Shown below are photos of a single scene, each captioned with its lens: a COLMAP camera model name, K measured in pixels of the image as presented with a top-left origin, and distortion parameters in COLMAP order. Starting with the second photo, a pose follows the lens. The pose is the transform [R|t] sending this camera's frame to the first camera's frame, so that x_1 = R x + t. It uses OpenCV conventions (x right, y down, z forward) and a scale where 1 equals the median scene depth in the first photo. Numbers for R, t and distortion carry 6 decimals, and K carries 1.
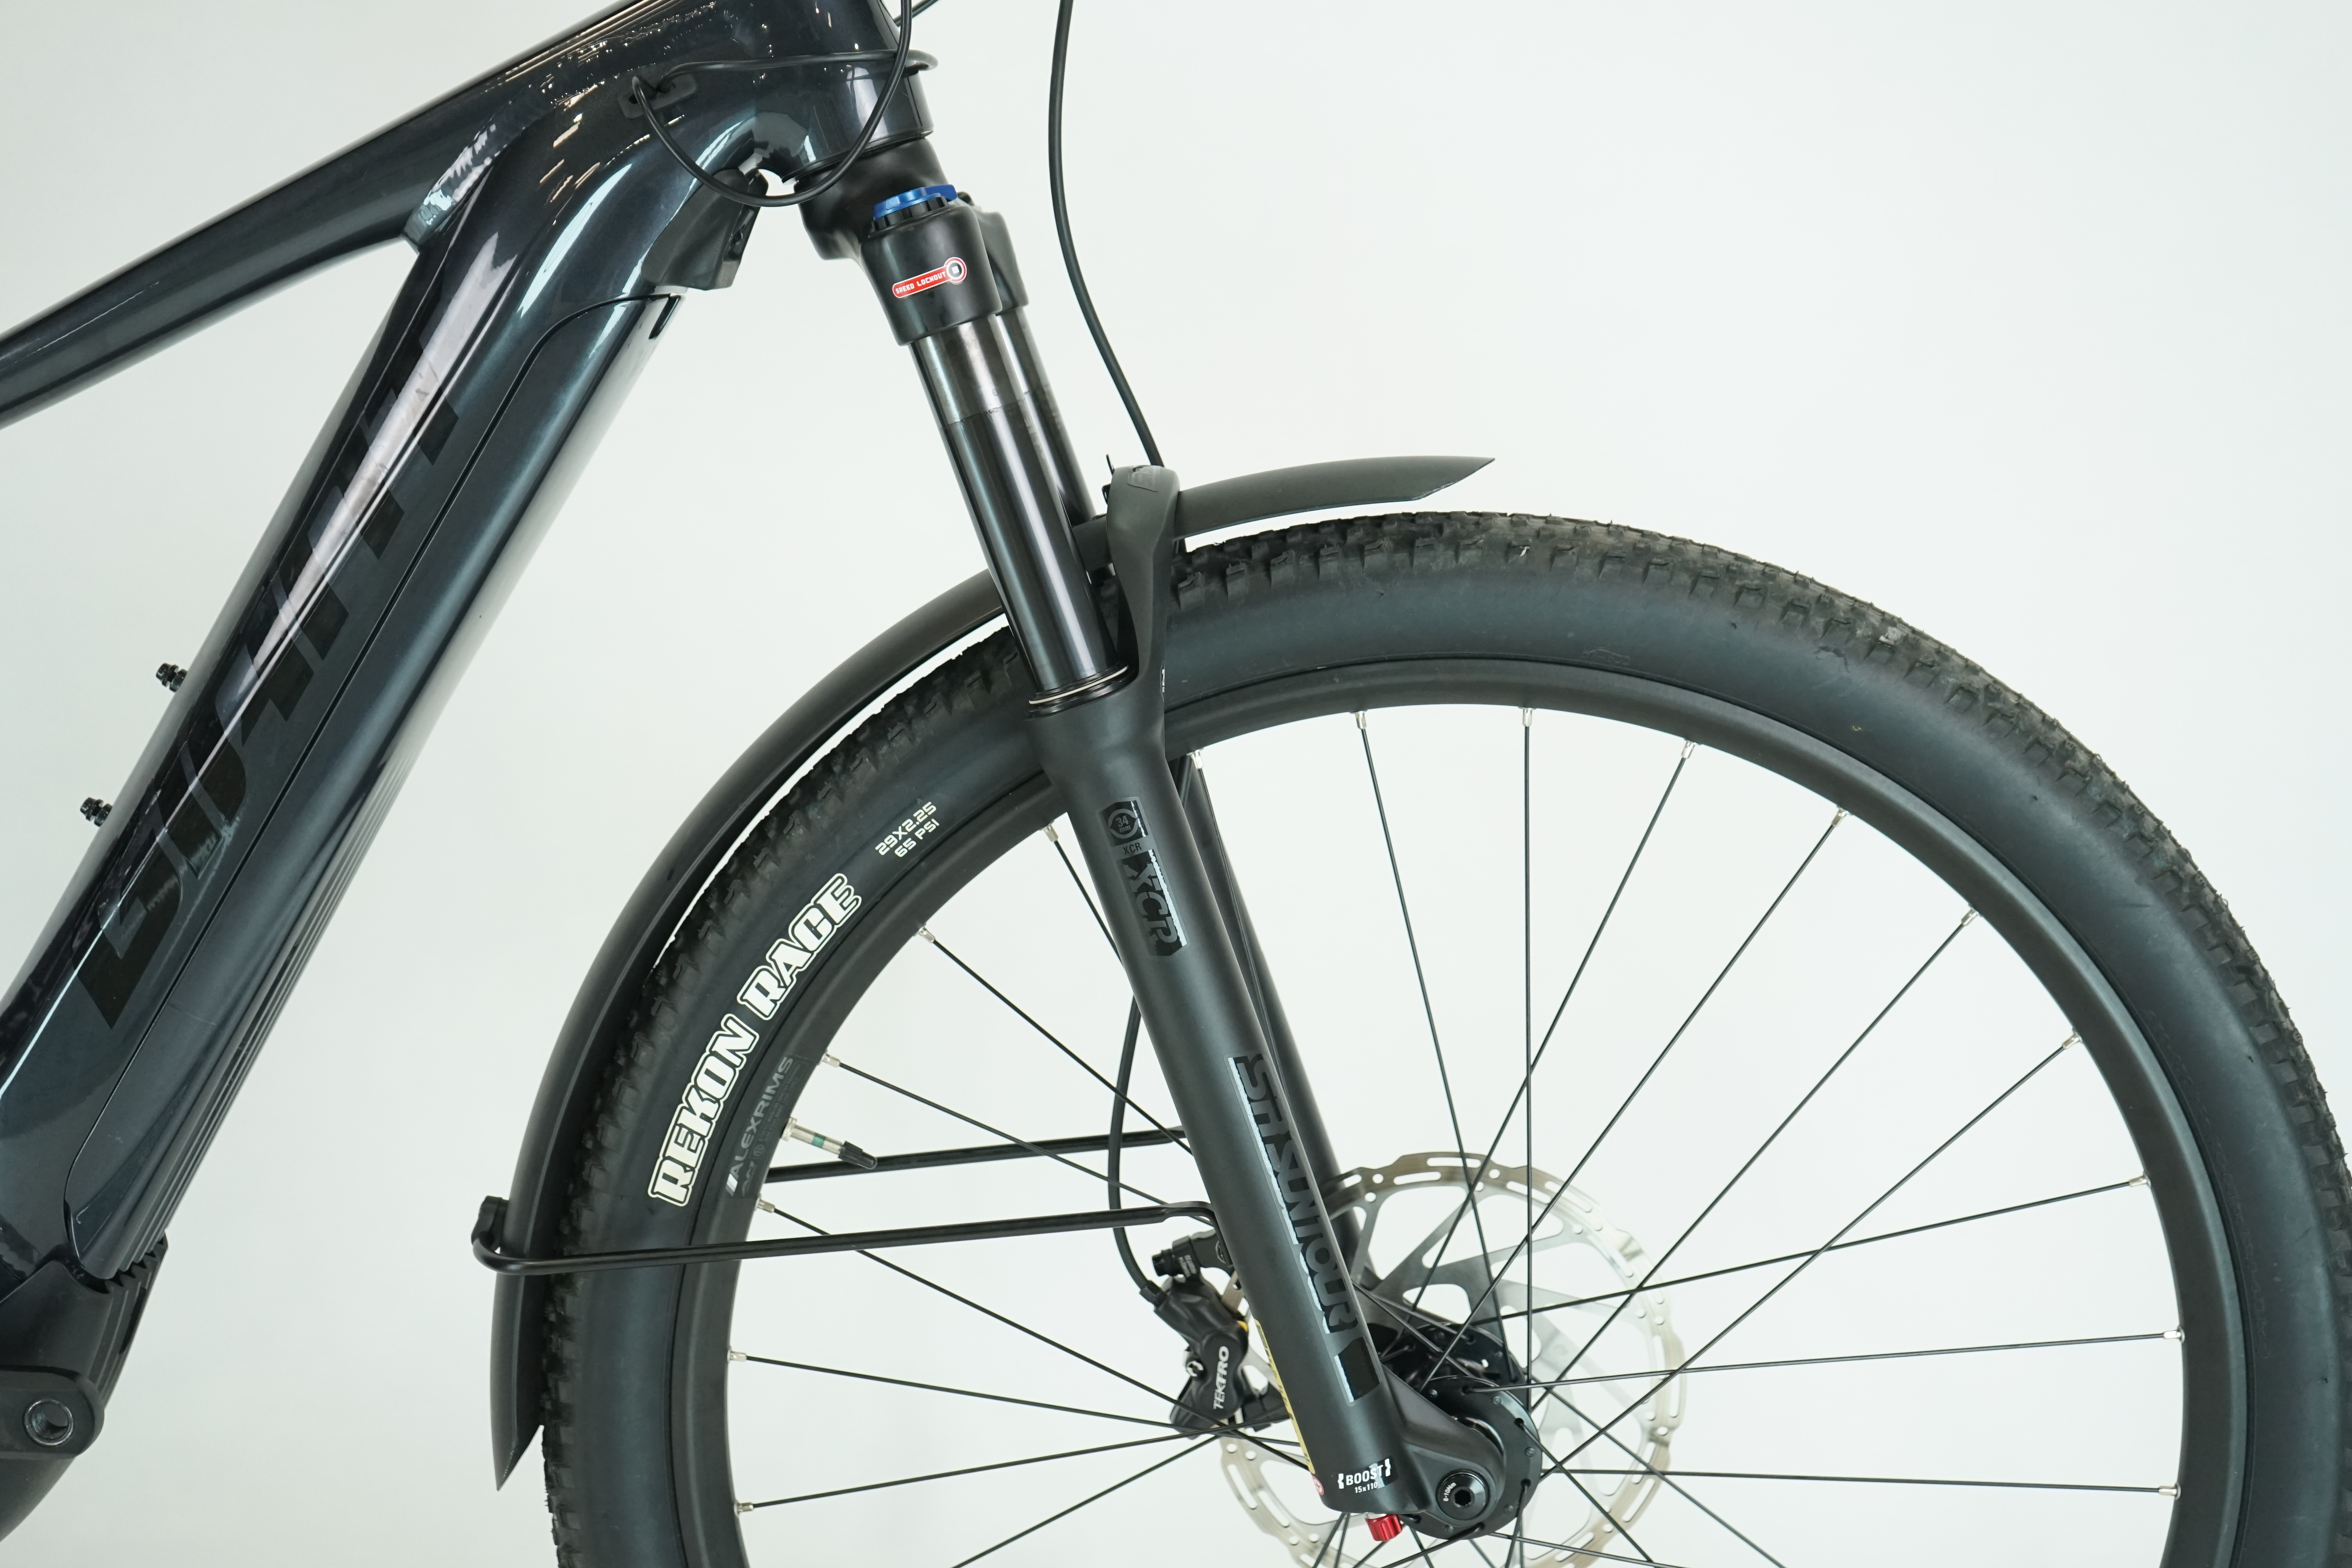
lens RADIAL K [[3114.9, 0, 1176.0], [0, 3114.9, 784.0], [0, 0, 1]] dist [0.079925, 0.002802]
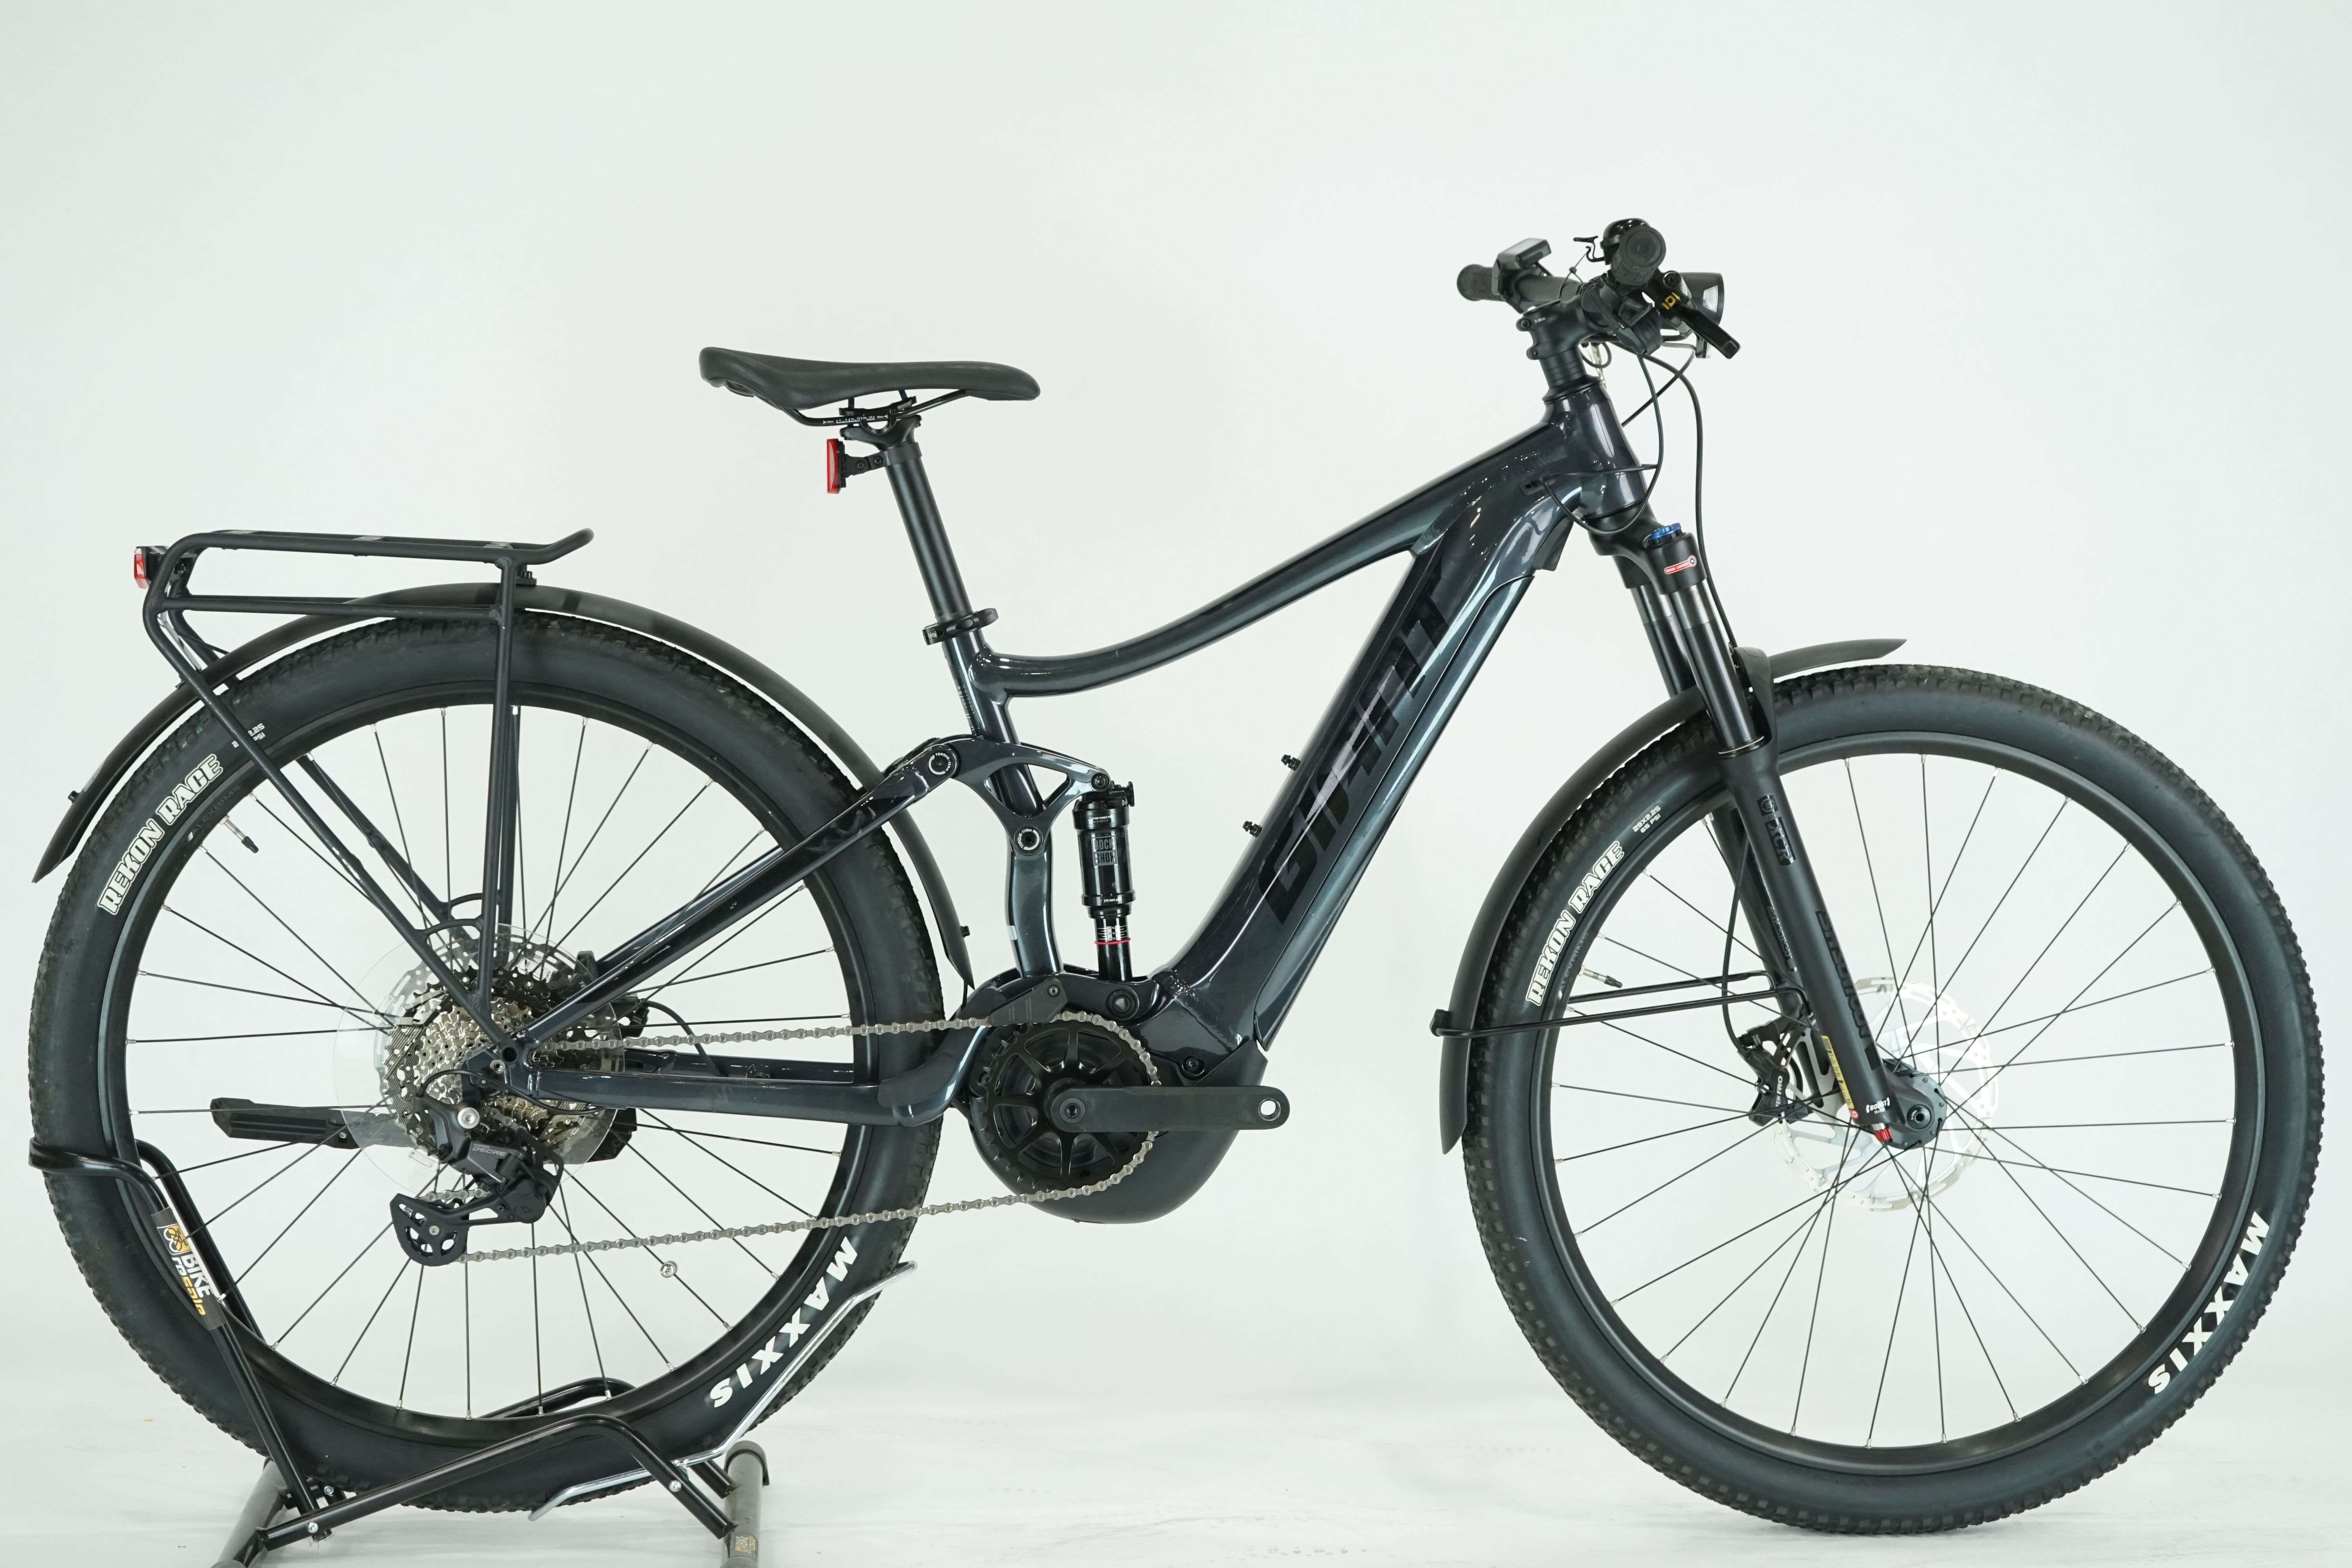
lens RADIAL K [[4152.6, 0, 1176.0], [0, 4152.6, 784.0], [0, 0, 1]] dist [0.148070, 0.078053]
pose [[0.991459, -0.029989, 0.126921, -0.764871], [0.041106, 0.995456, -0.085894, 0.221928], [-0.123768, 0.090378, 0.988187, -1.779219]]
